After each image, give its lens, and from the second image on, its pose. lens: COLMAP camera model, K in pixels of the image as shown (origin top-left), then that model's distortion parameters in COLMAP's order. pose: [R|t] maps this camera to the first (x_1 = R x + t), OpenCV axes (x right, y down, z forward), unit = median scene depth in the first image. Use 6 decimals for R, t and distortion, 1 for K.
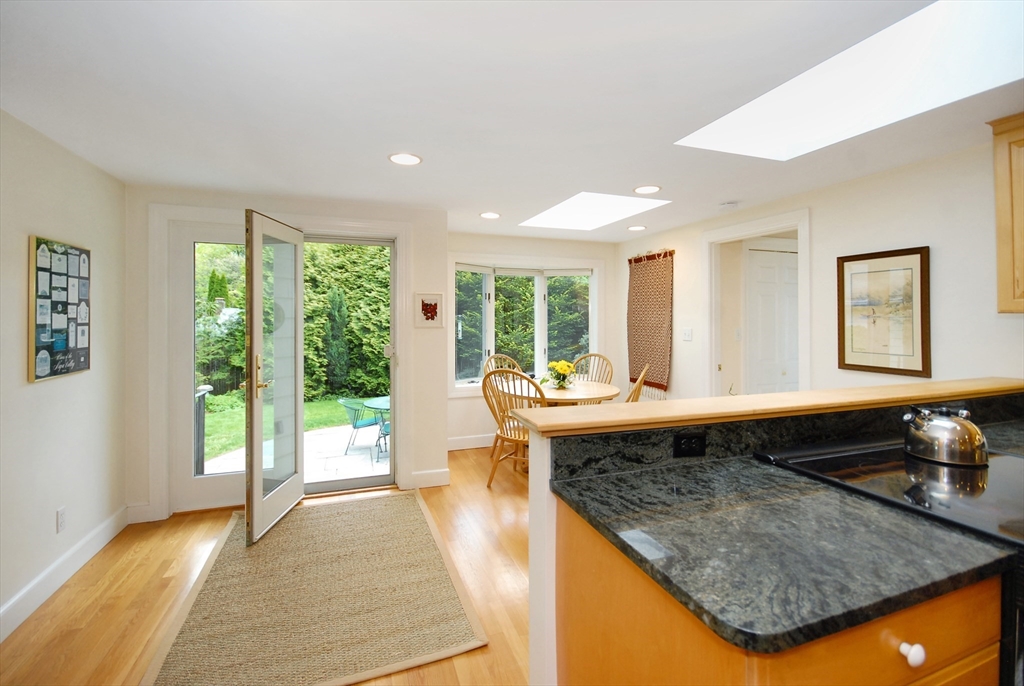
lens RADIAL K [[472.9, 0, 509.9], [0, 472.9, 312.2], [0, 0, 1]] dist [-0.002533, -0.001035]
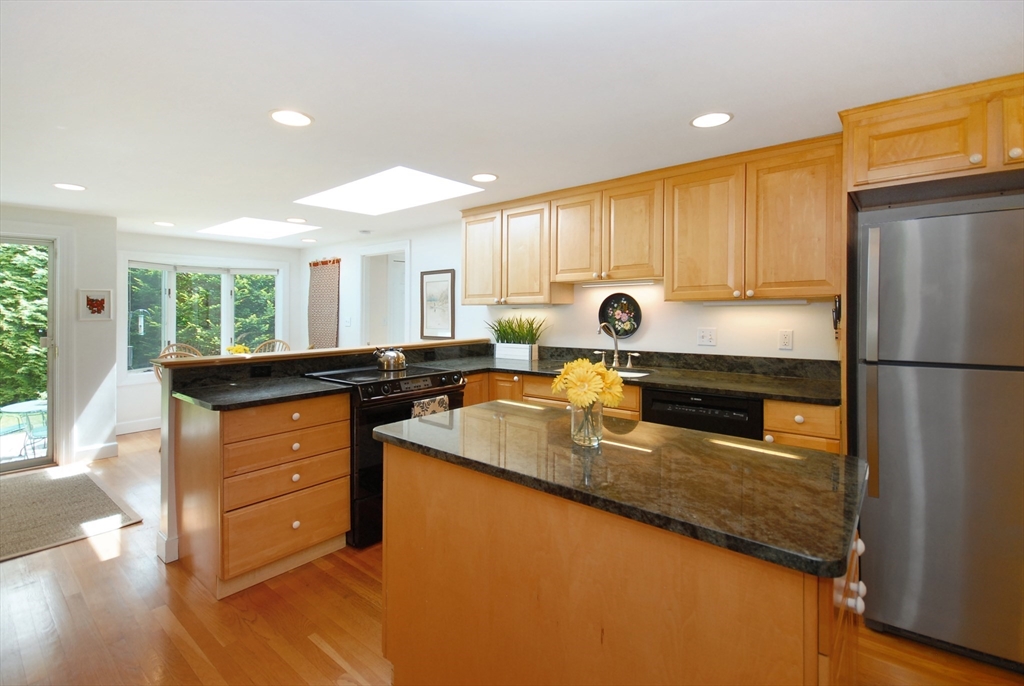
lens RADIAL K [[477.0, 0, 514.2], [0, 477.0, 300.5], [0, 0, 1]] dist [0.013681, -0.001181]
pose [[0.858590, -0.000277, 0.512662, 0.113694], [0.005135, 0.999954, -0.008059, -0.000663], [-0.512637, 0.009552, 0.858553, -0.580121]]
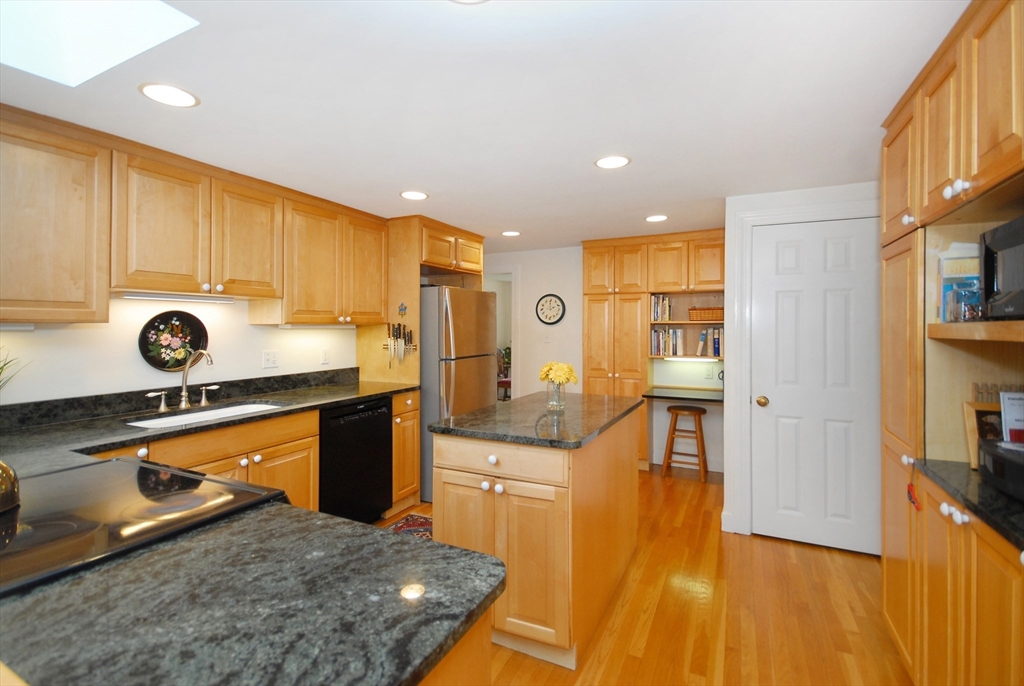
lens RADIAL K [[472.9, 0, 509.9], [0, 472.9, 312.2], [0, 0, 1]] dist [-0.002533, -0.001035]
pose [[-0.701626, 0.027210, 0.712026, -0.140804], [-0.003250, 0.999138, -0.041384, 0.011645], [-0.712538, -0.031350, -0.700933, 0.604152]]
